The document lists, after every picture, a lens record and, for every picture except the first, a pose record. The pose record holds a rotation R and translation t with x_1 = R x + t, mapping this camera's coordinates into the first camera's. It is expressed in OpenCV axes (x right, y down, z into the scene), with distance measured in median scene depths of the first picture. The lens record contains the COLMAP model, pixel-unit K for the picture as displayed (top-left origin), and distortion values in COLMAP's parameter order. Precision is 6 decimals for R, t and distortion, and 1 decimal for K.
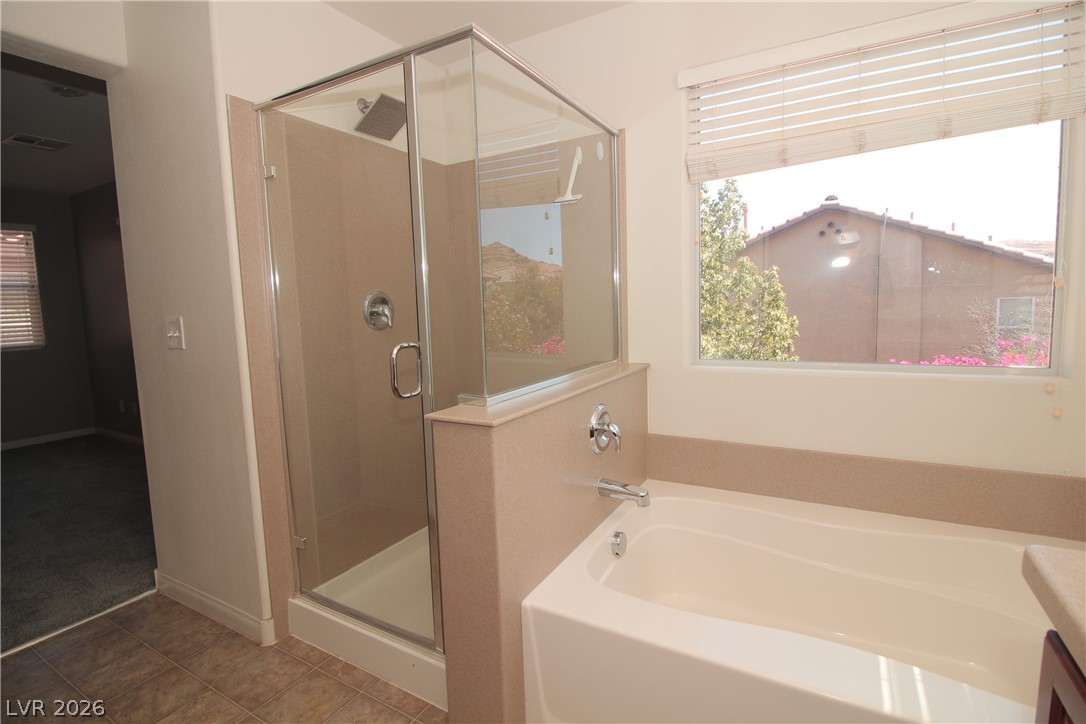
lens RADIAL K [[505.5, 0, 549.6], [0, 505.5, 354.4], [0, 0, 1]] dist [0.000275, -0.013774]
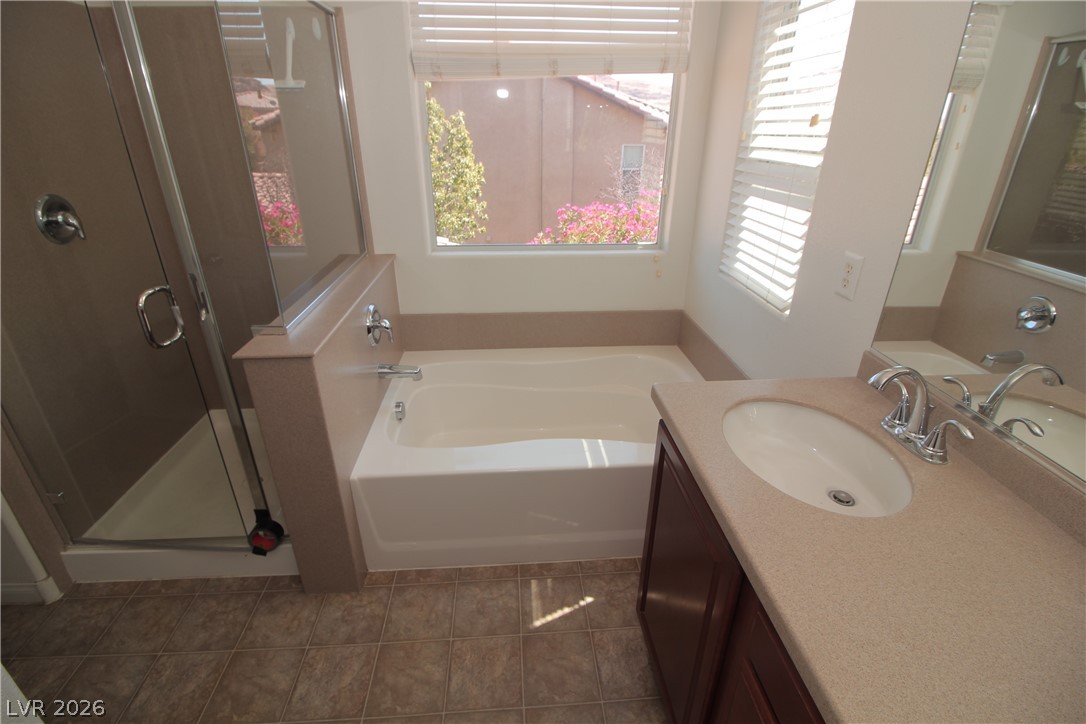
lens RADIAL K [[505.5, 0, 549.6], [0, 505.5, 354.4], [0, 0, 1]] dist [0.000275, -0.013774]
pose [[0.826143, -0.198204, 0.527449, -0.156405], [0.020168, 0.945891, 0.323857, -0.128789], [-0.563099, -0.256915, 0.785439, -0.128372]]
